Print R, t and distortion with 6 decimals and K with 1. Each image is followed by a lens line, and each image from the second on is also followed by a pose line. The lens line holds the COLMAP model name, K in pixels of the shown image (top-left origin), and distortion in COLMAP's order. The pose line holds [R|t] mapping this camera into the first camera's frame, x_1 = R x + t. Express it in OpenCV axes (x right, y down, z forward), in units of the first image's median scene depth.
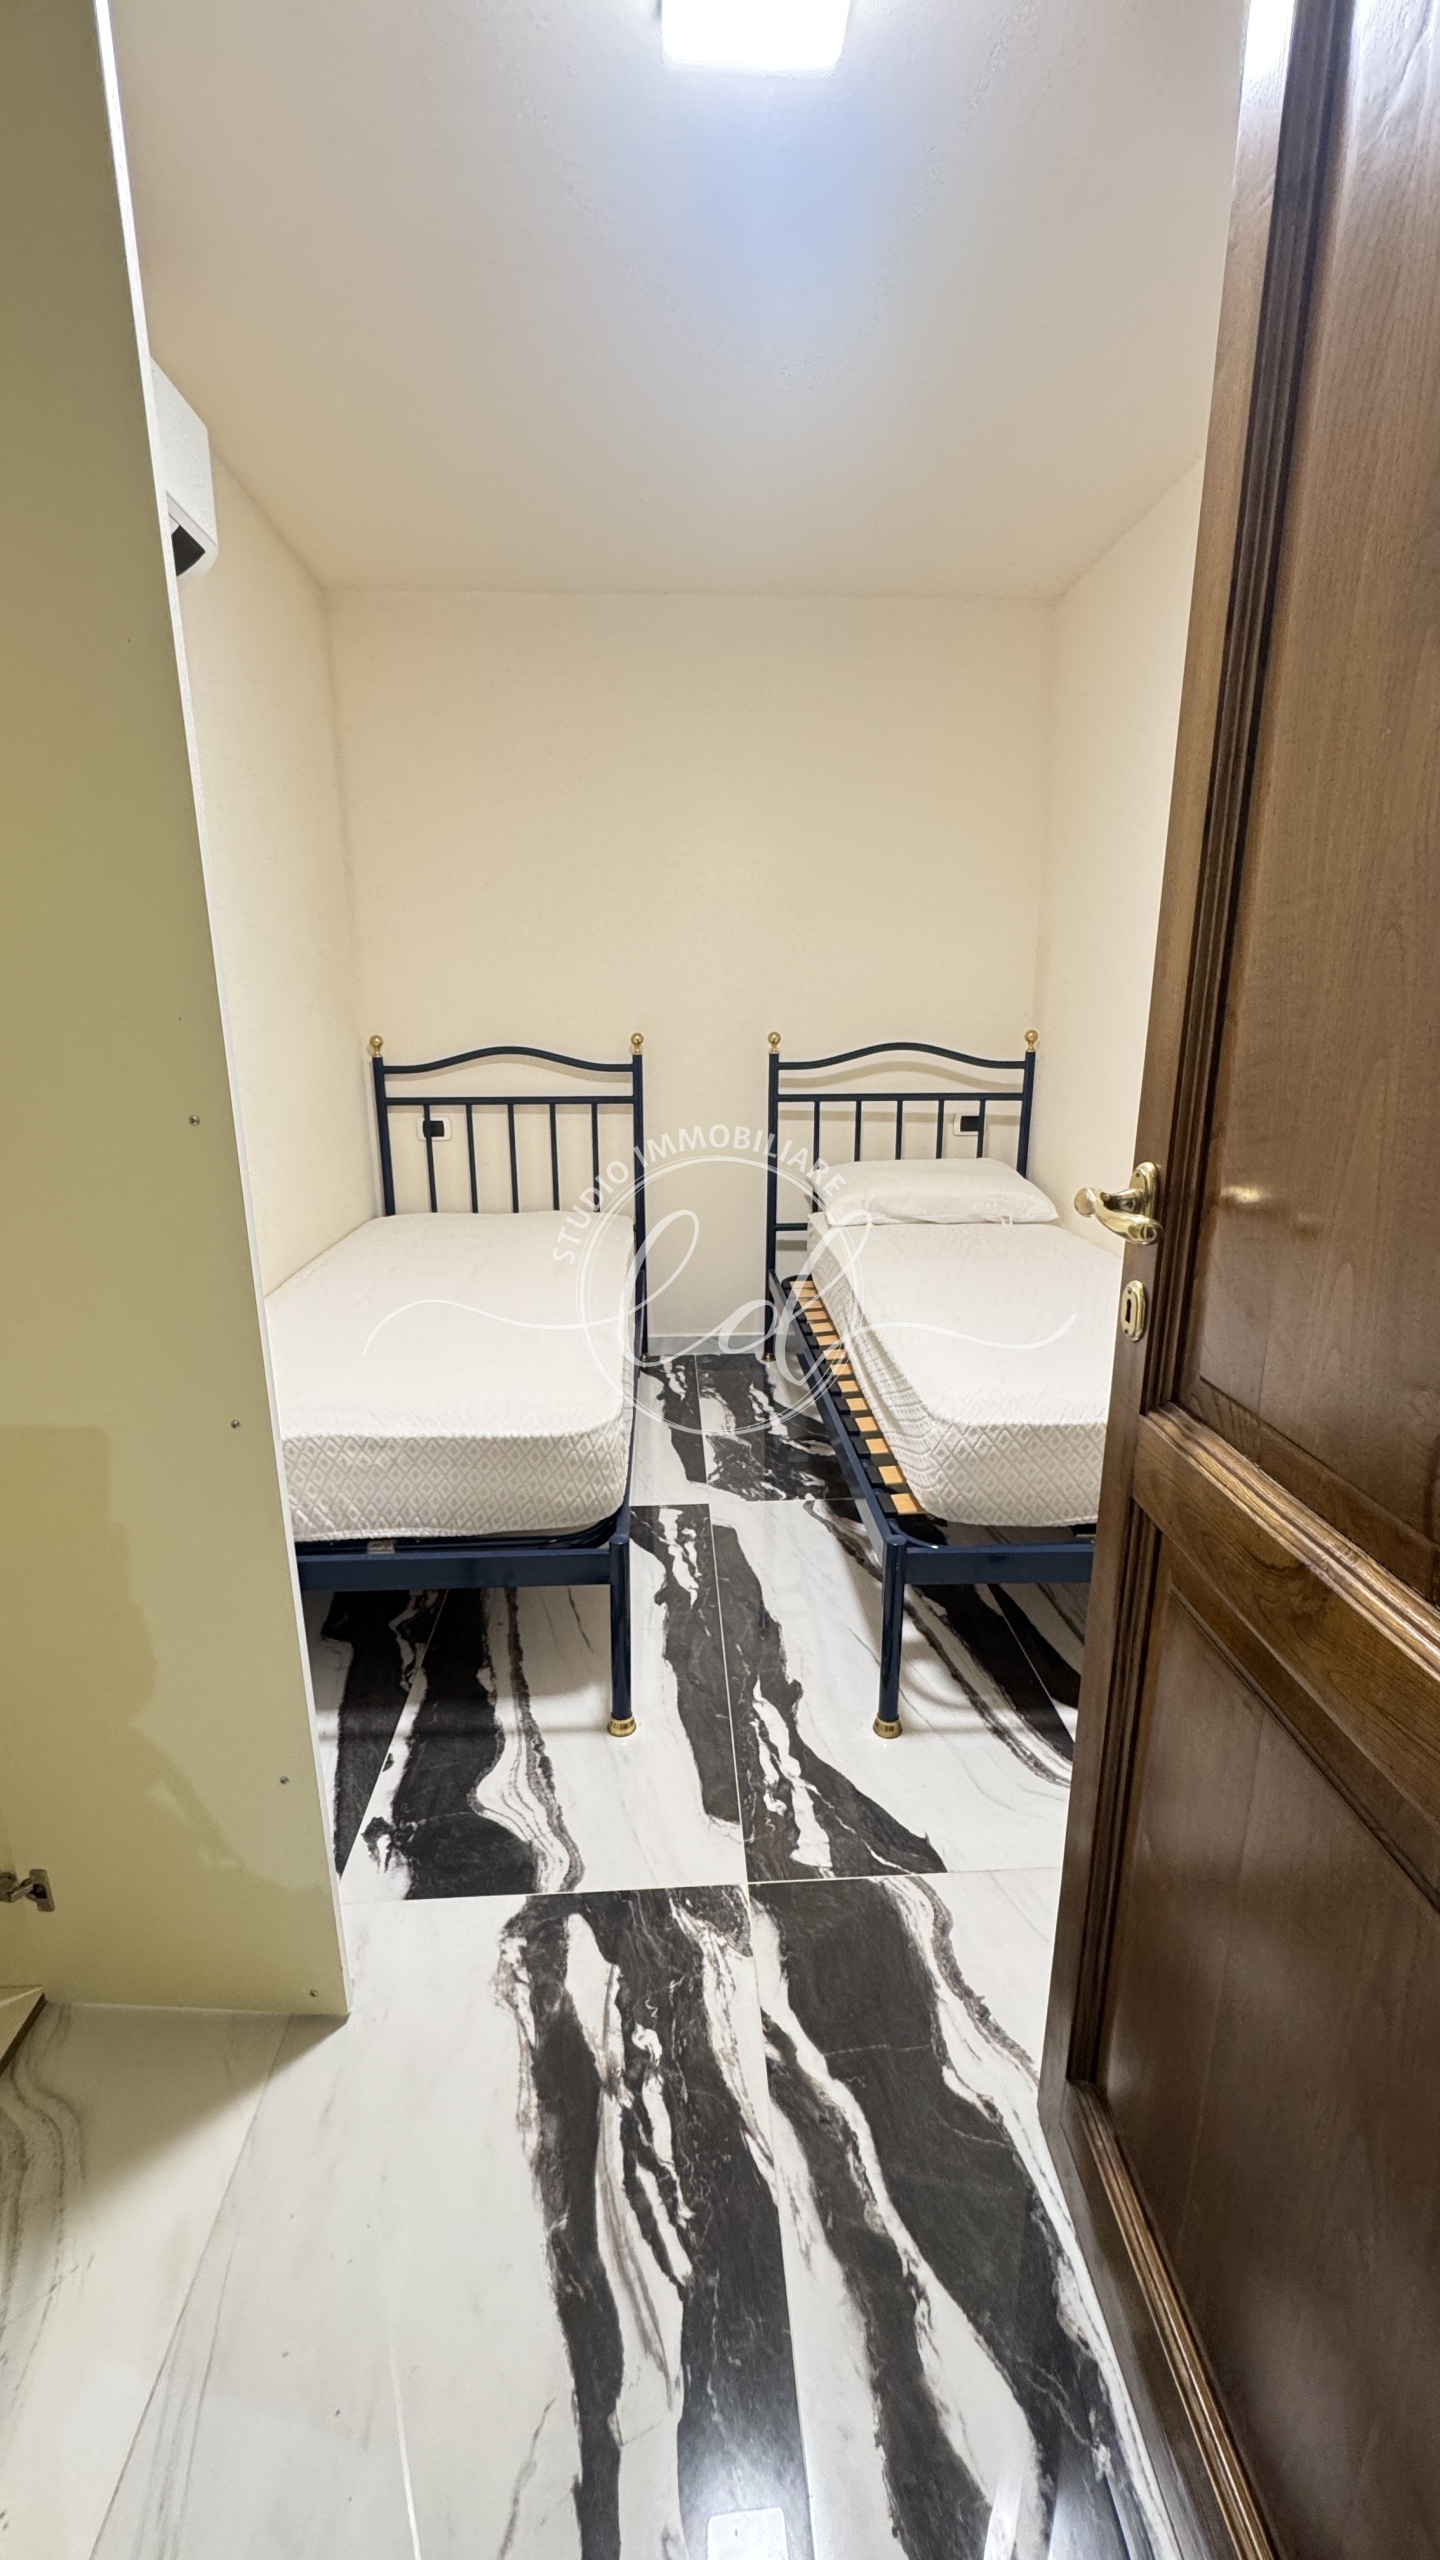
lens RADIAL K [[1020.3, 0, 721.5], [0, 1020.3, 1269.2], [0, 0, 1]] dist [0.006535, 0.000314]
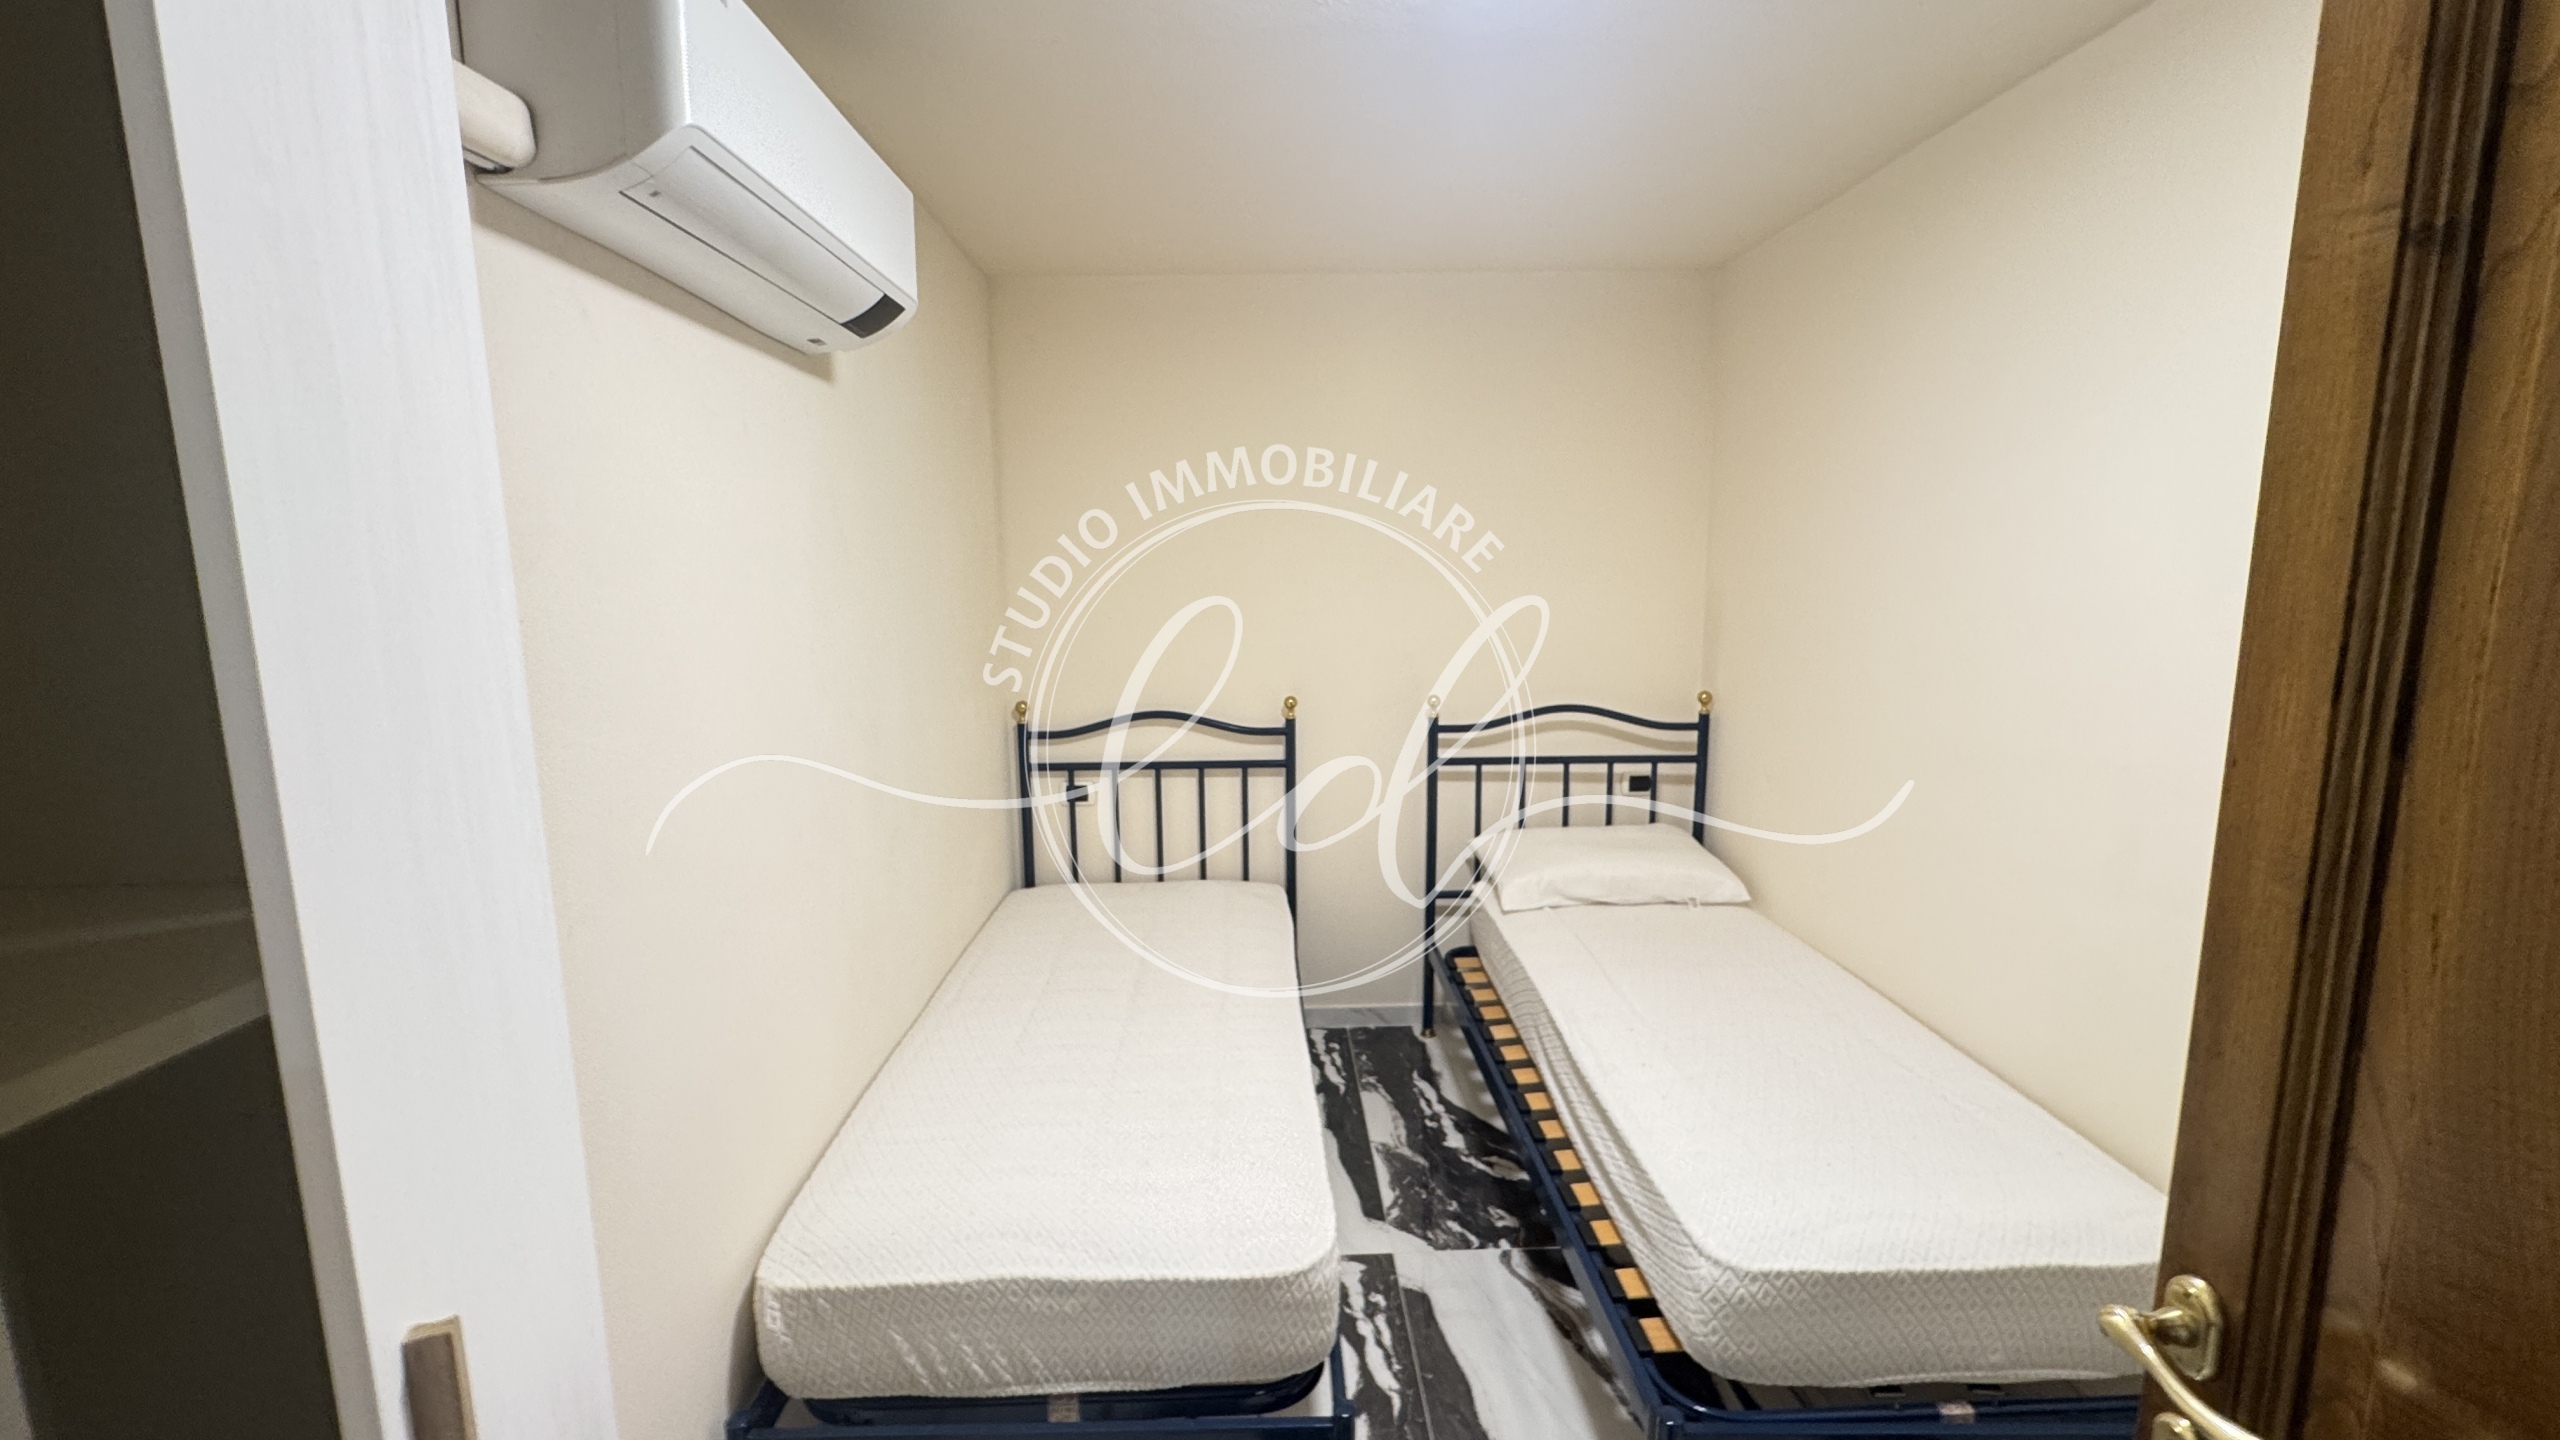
lens RADIAL K [[1020.3, 0, 1277.5], [0, 1020.3, 705.4], [0, 0, 1]] dist [0.006535, 0.000314]
pose [[0.999651, -0.003751, -0.026155, -0.107964], [0.001064, 0.994784, -0.101994, -0.192710], [0.026401, 0.101931, 0.994441, 0.067540]]
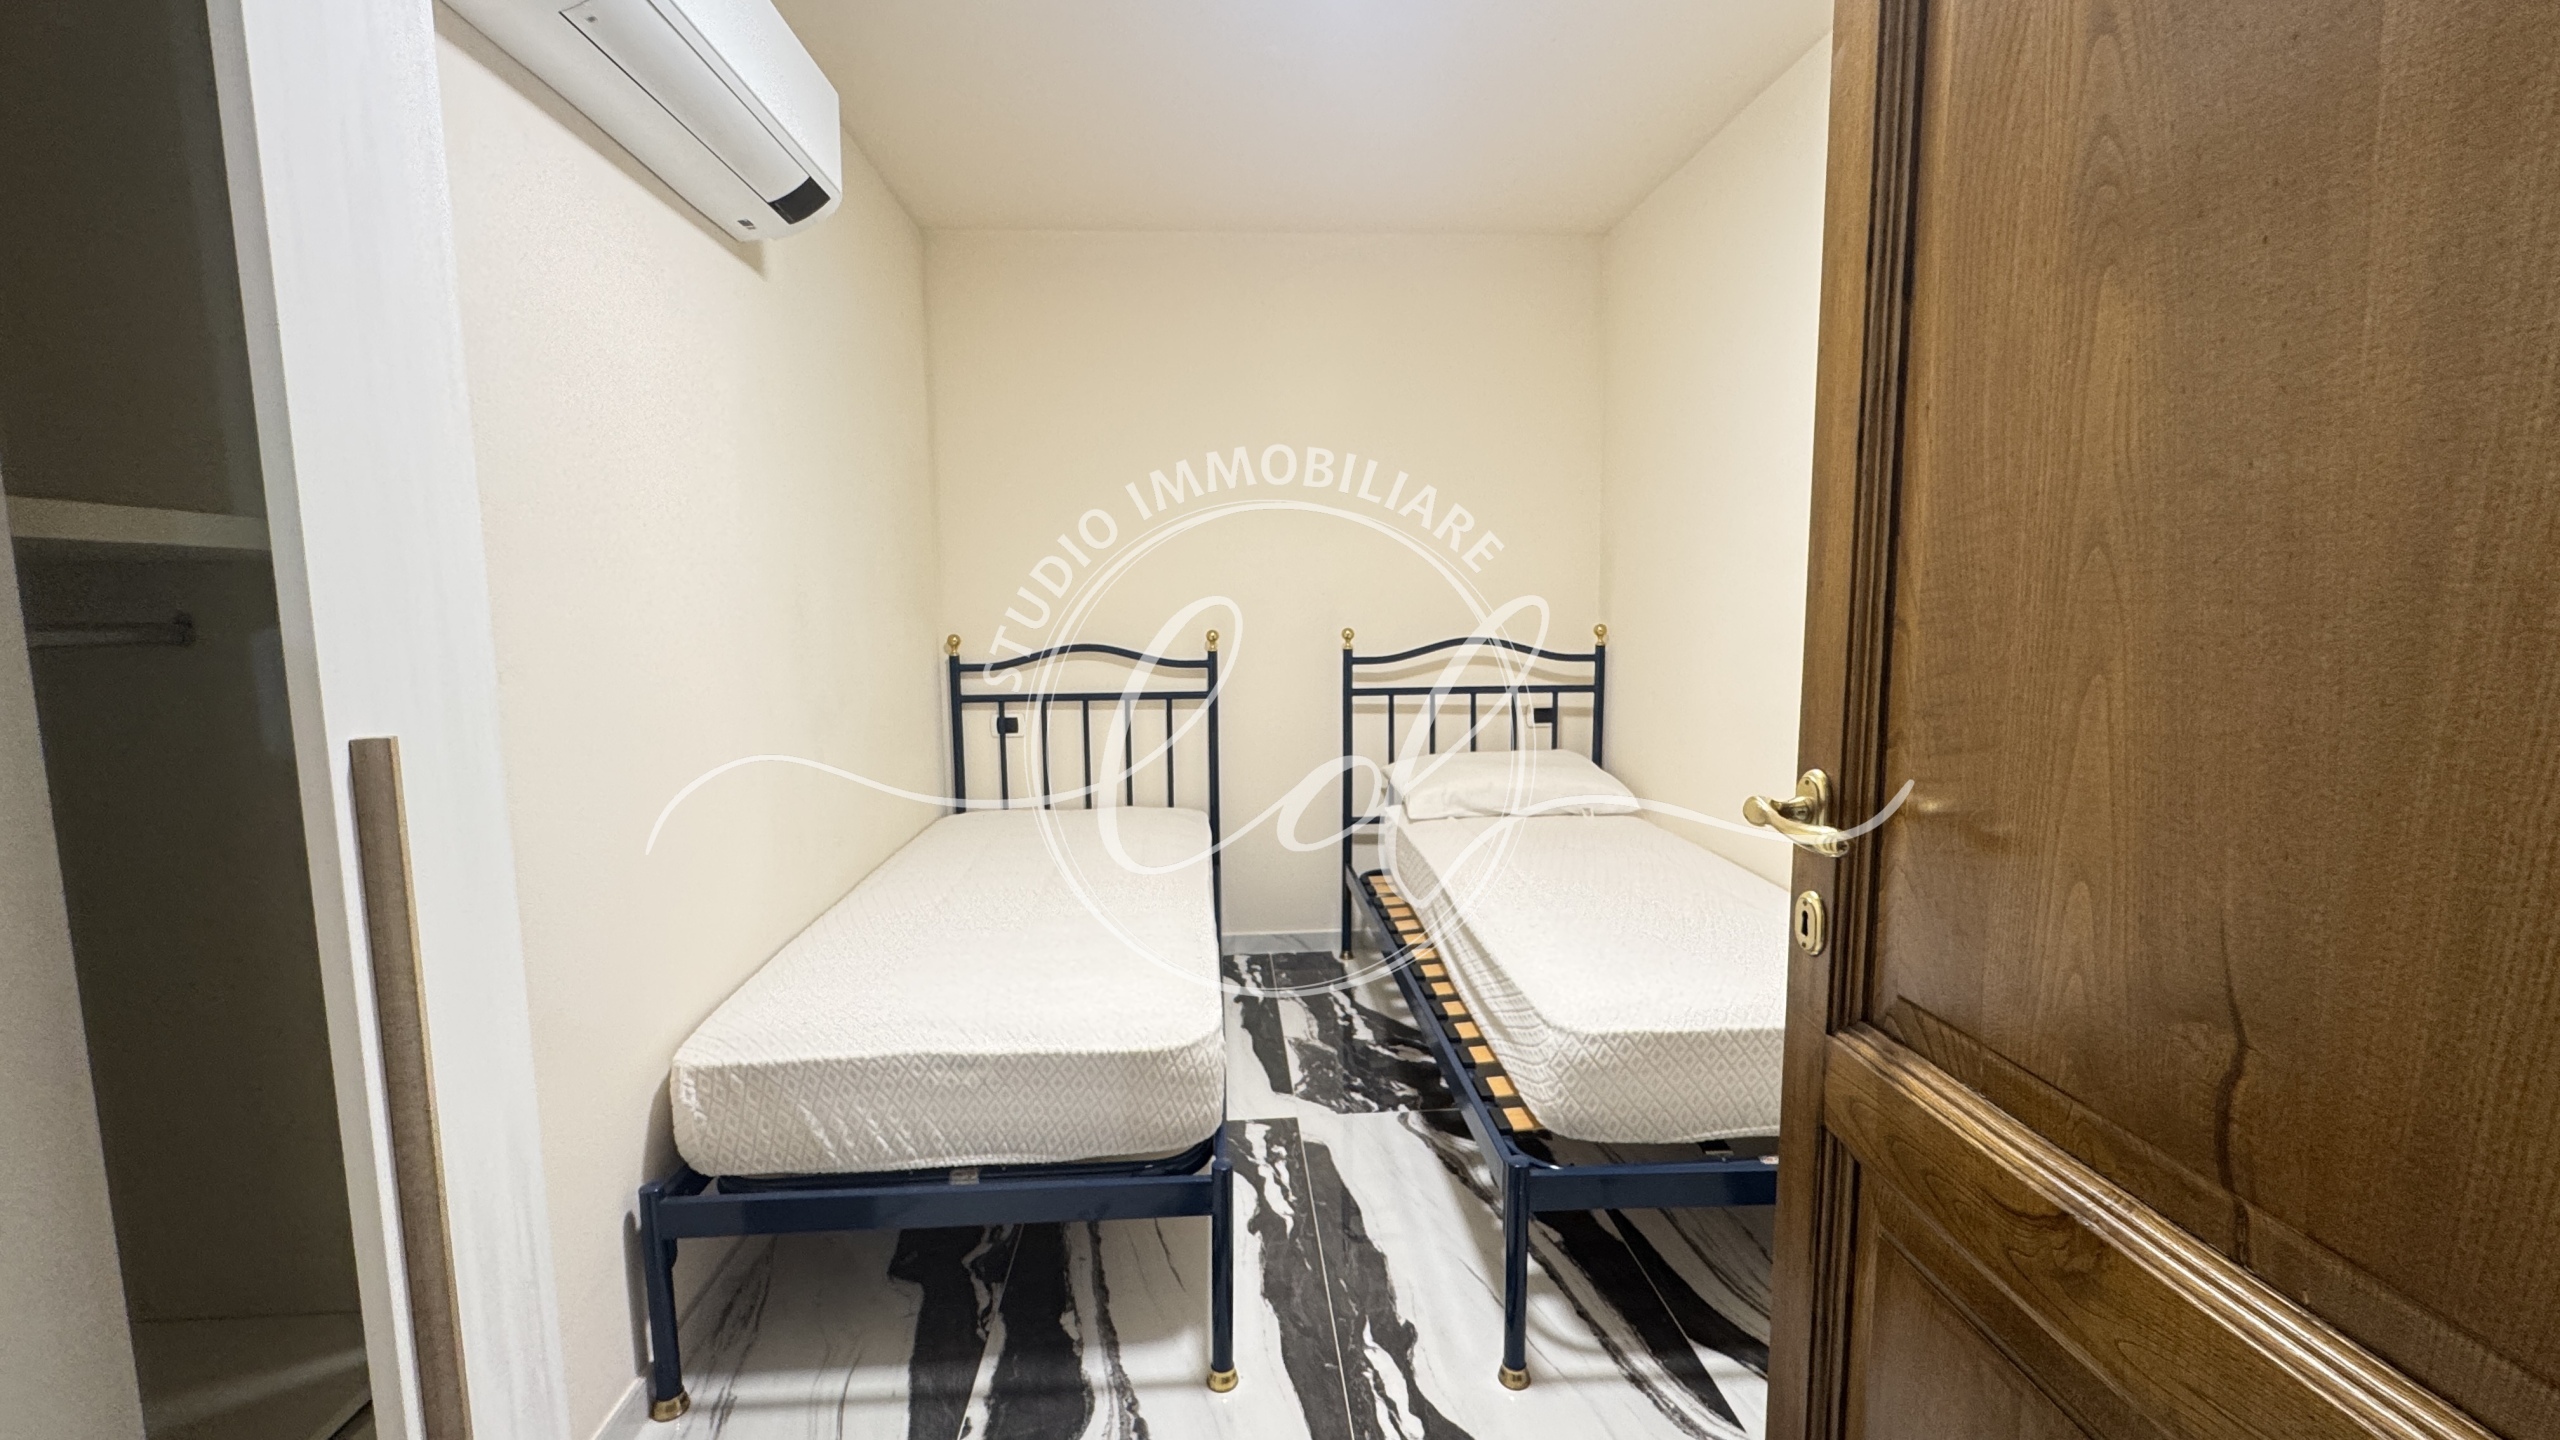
lens RADIAL K [[1020.3, 0, 1279.7], [0, 1020.3, 710.9], [0, 0, 1]] dist [0.006535, 0.000314]
pose [[0.999882, -0.008908, 0.012554, -0.045738], [0.010603, 0.989785, -0.142175, -0.010864], [-0.011159, 0.142291, 0.989762, 0.010705]]
